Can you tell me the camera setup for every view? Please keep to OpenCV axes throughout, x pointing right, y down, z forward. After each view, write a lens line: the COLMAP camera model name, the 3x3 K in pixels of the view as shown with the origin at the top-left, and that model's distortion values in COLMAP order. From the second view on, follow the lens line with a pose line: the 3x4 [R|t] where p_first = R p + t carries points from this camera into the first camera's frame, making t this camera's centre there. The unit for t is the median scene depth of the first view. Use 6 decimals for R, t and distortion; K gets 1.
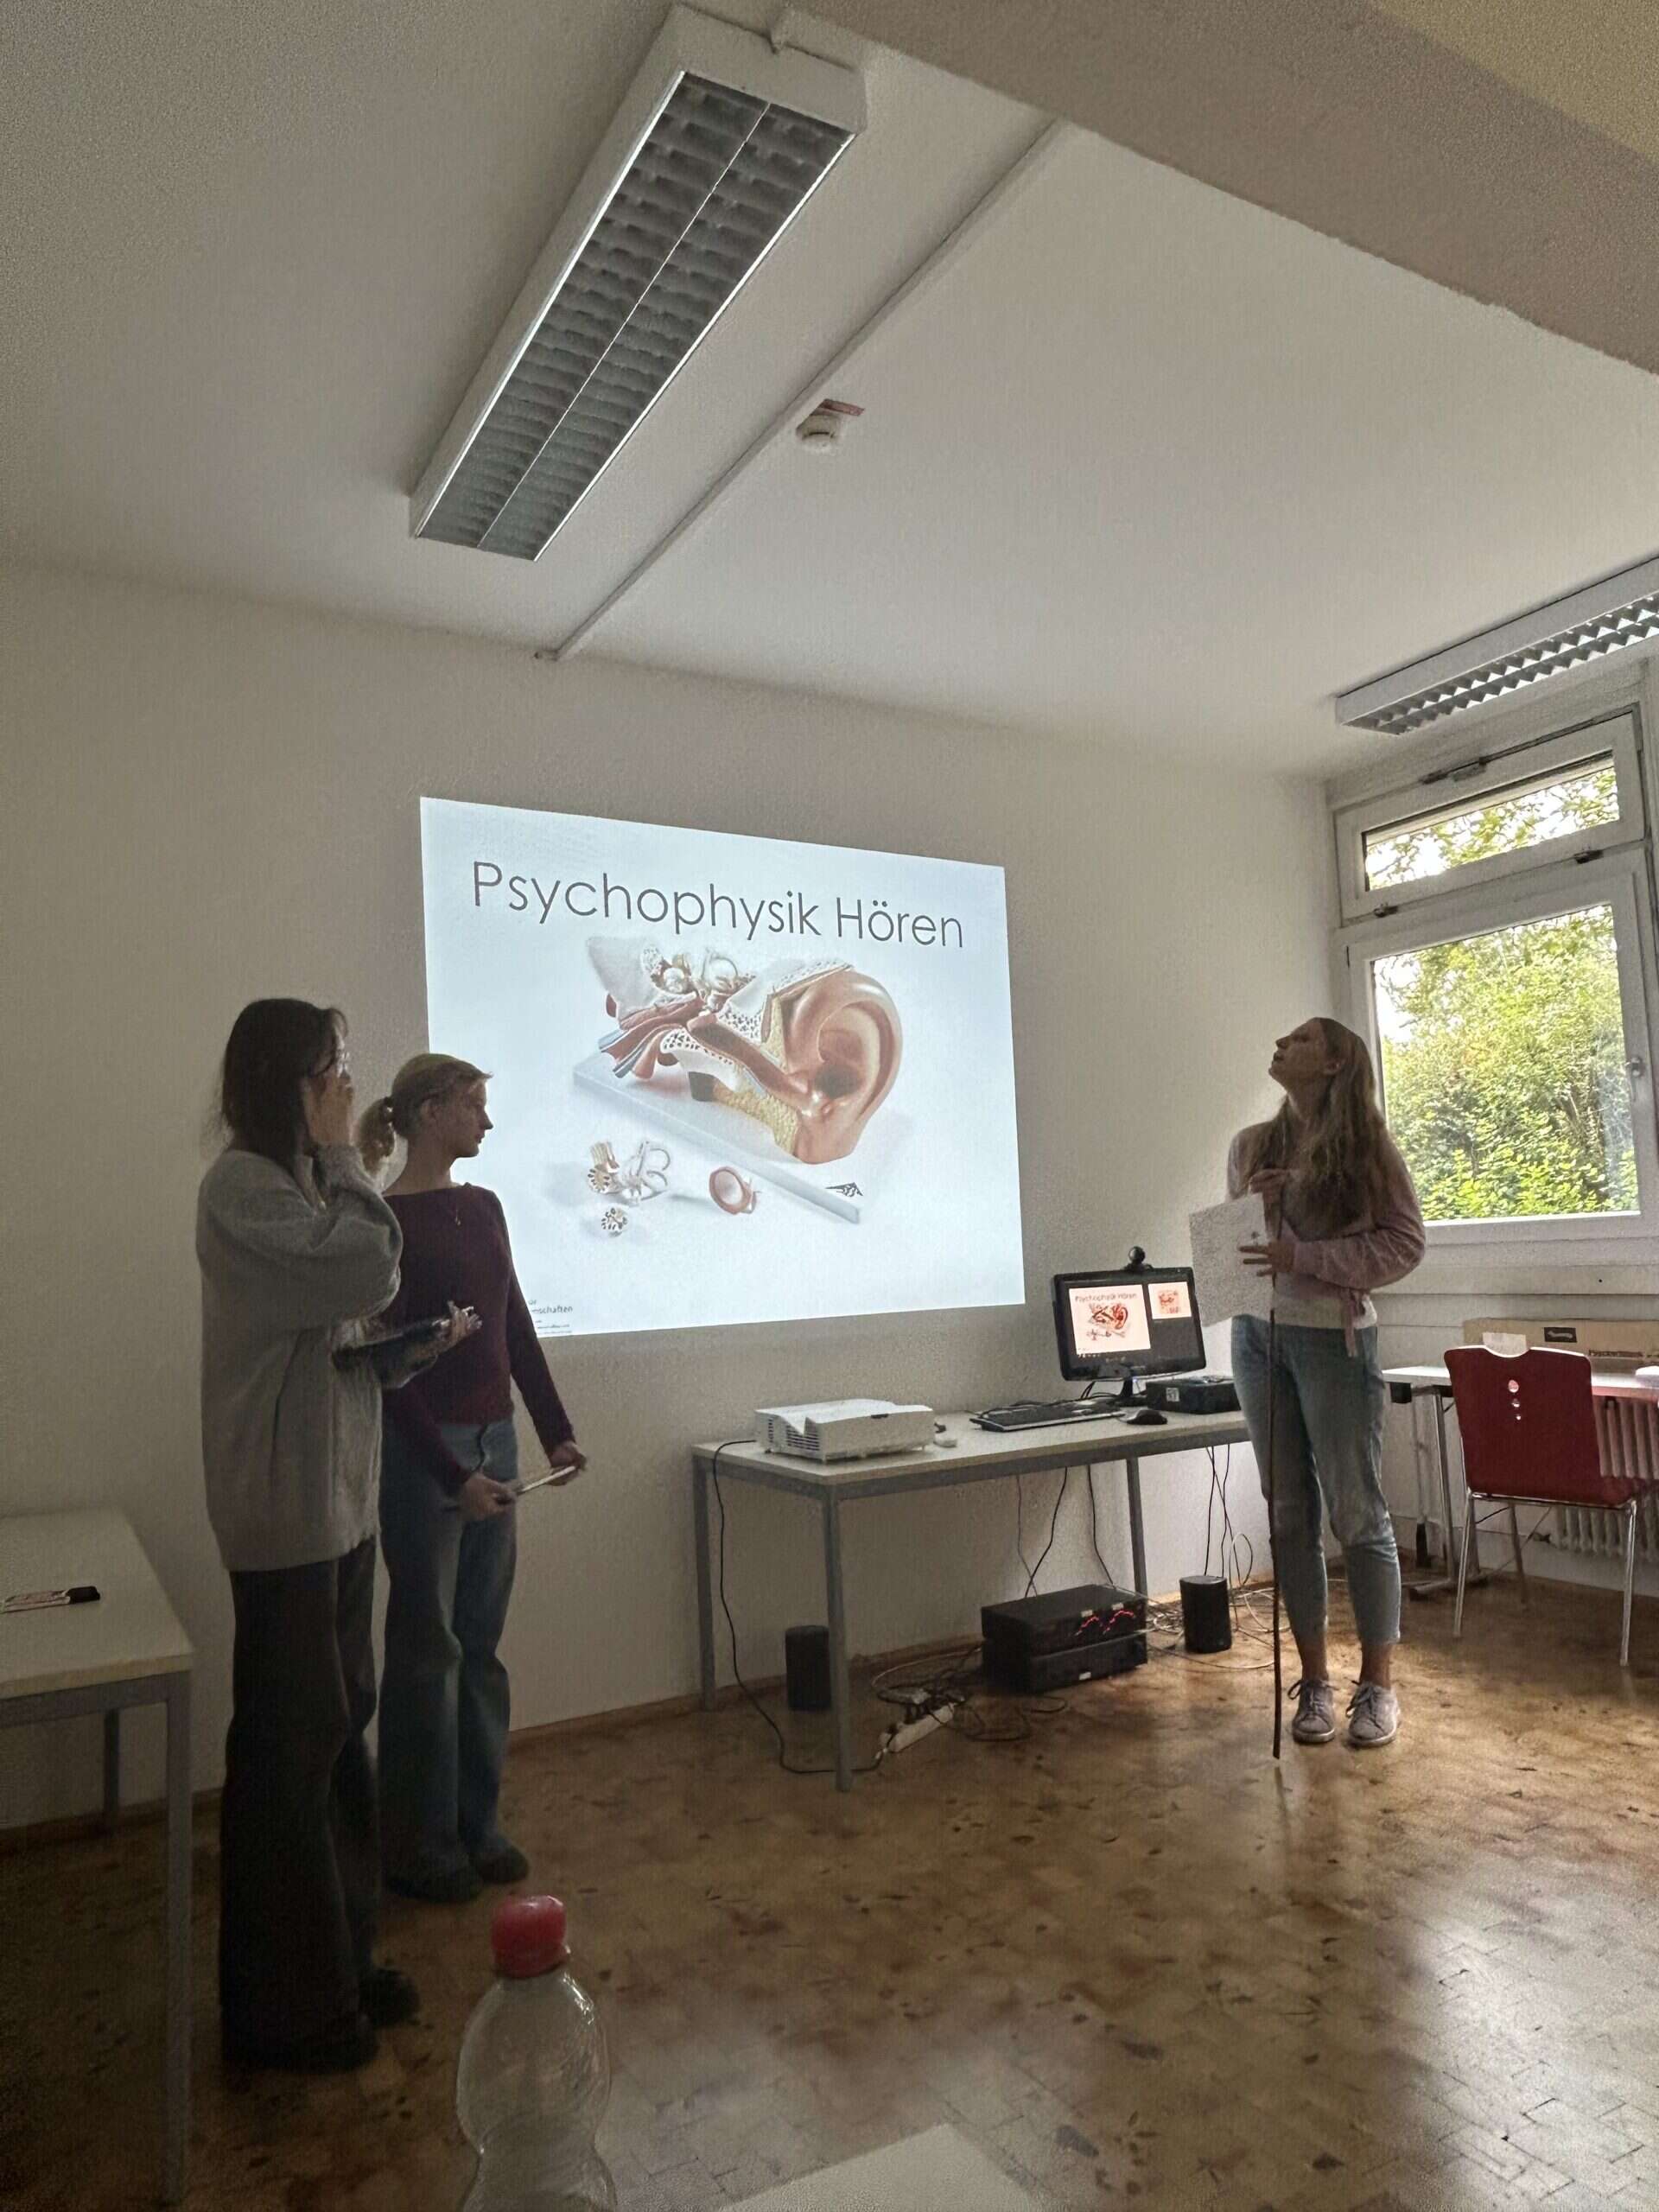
lens RADIAL K [[1499.6, 0, 843.5], [0, 1499.6, 1110.4], [0, 0, 1]] dist [-0.001290, 0.007899]
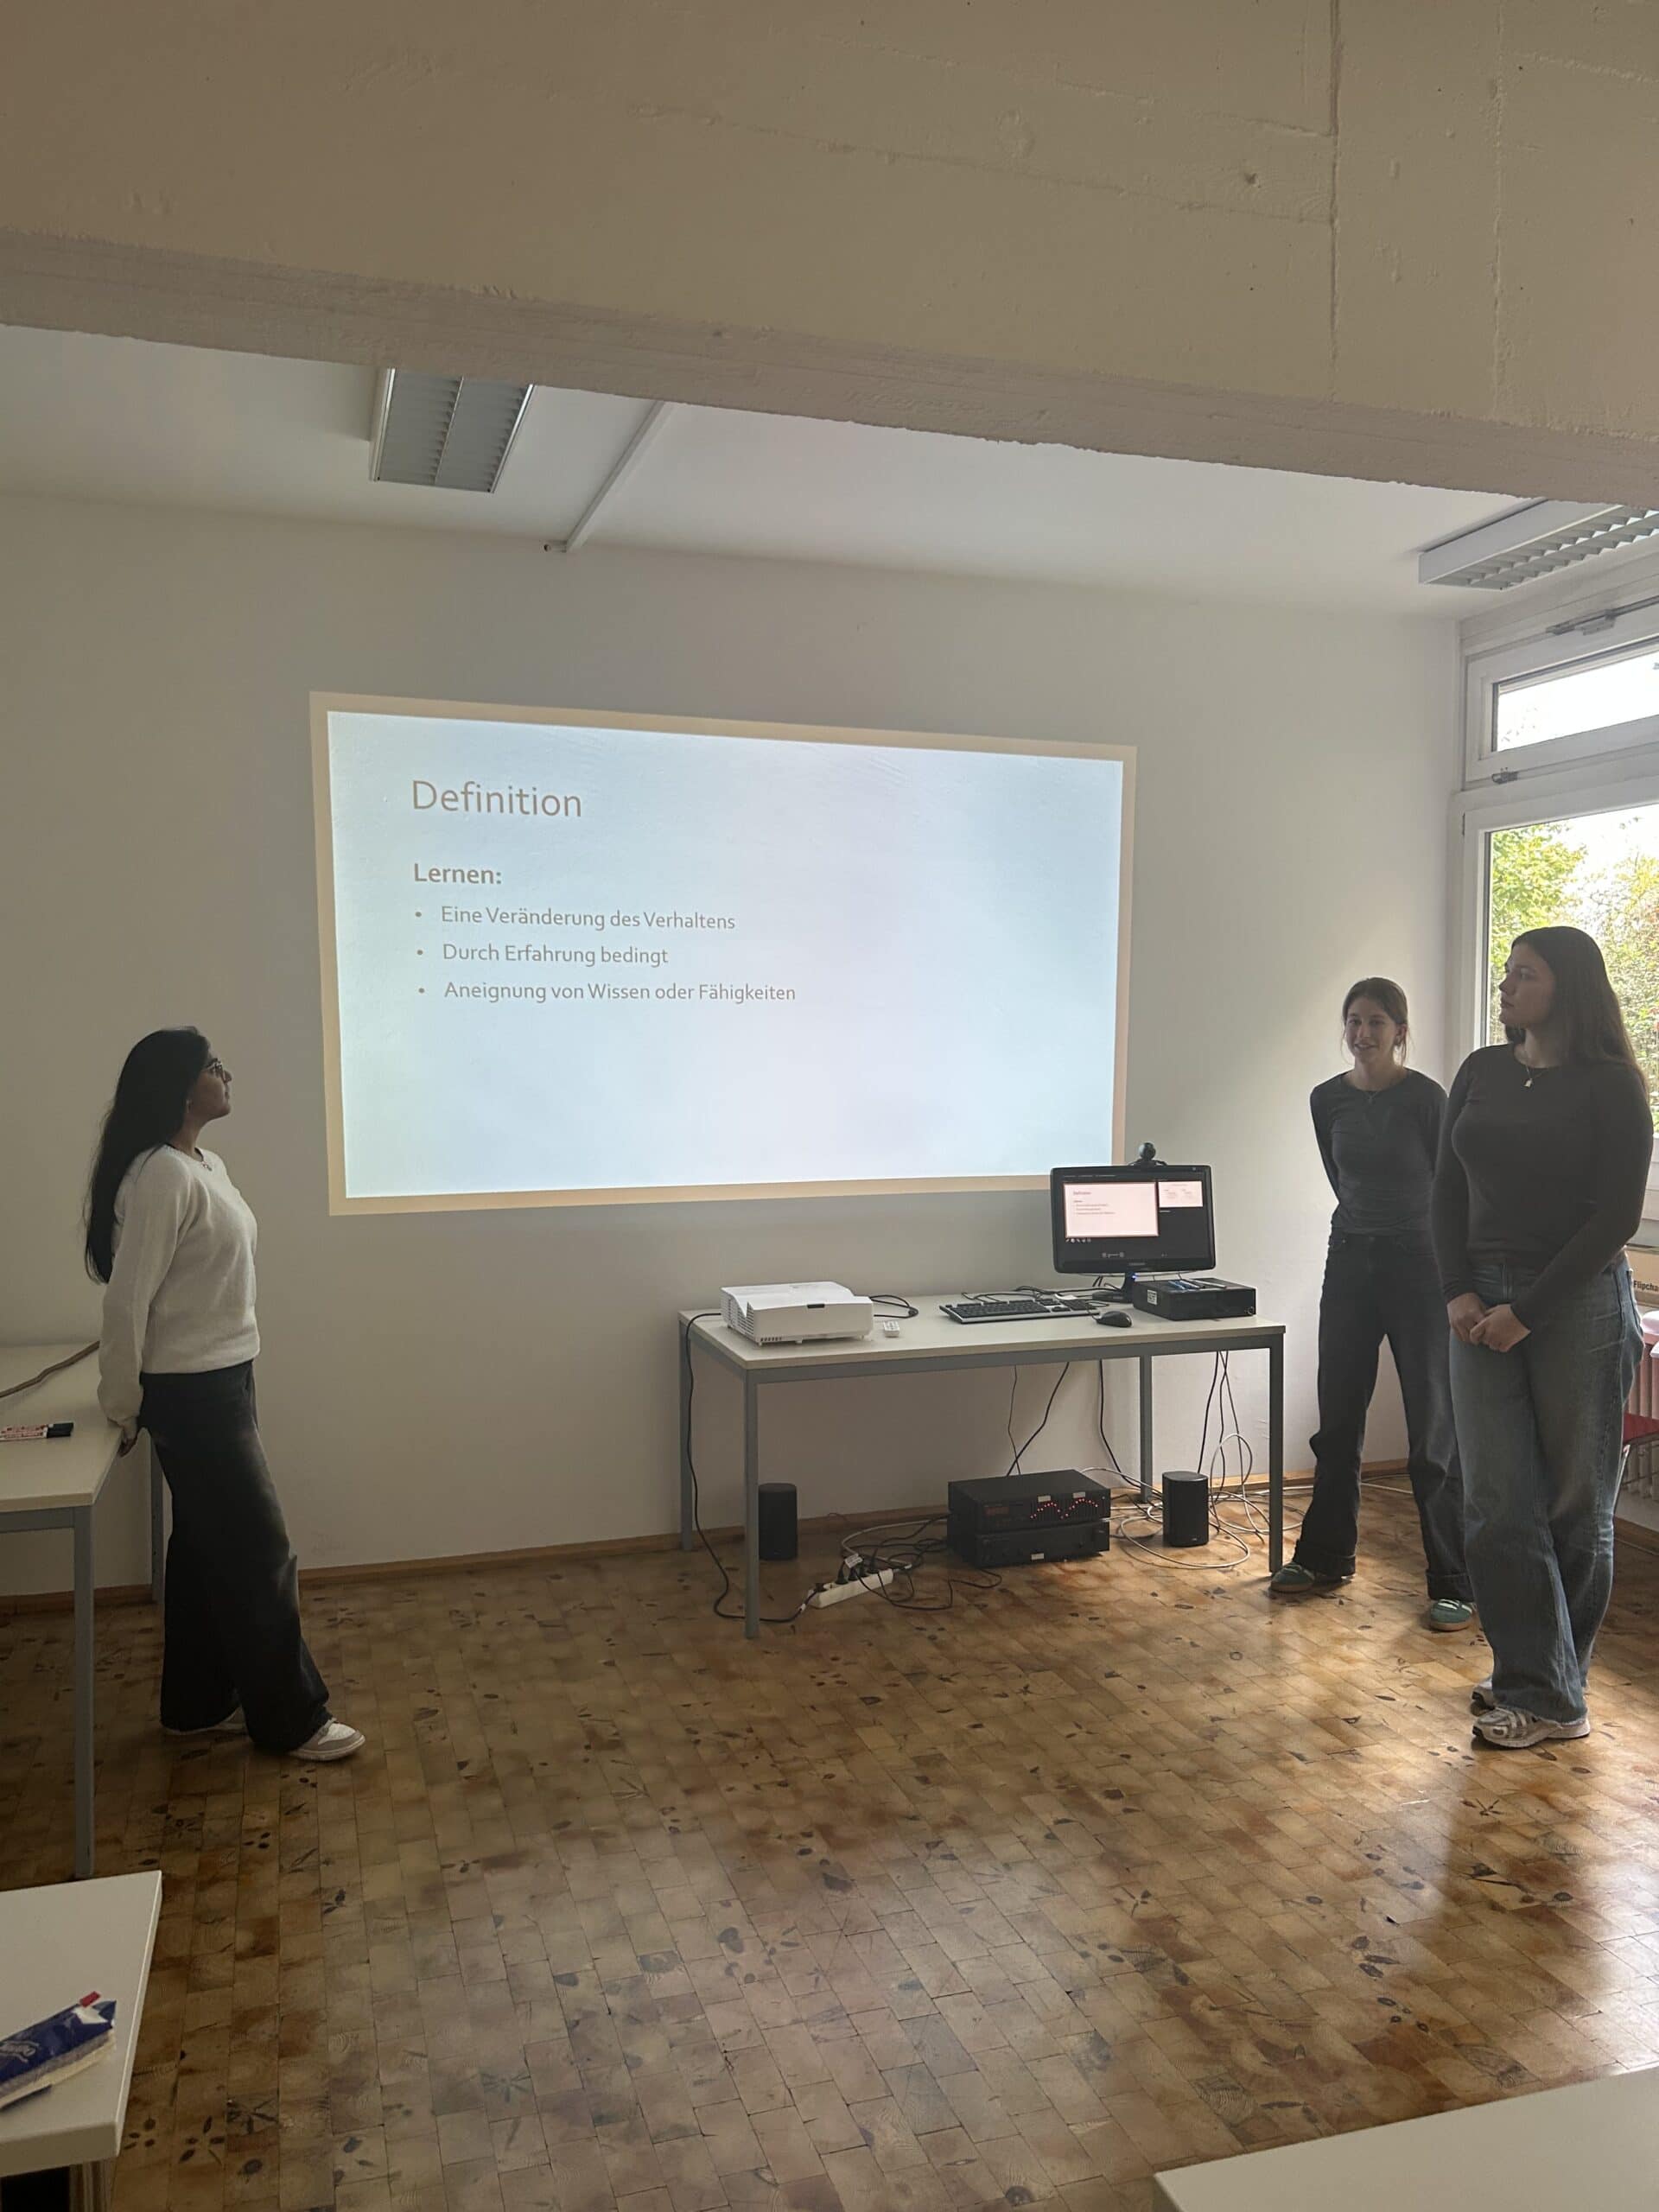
lens RADIAL K [[1661.4, 0, 846.3], [0, 1661.4, 1100.3], [0, 0, 1]] dist [0.043092, -0.053205]
pose [[0.977289, 0.050234, -0.205869, 0.262824], [-0.021964, 0.990276, 0.137374, -0.096253], [0.210768, -0.129733, 0.968889, -0.111862]]
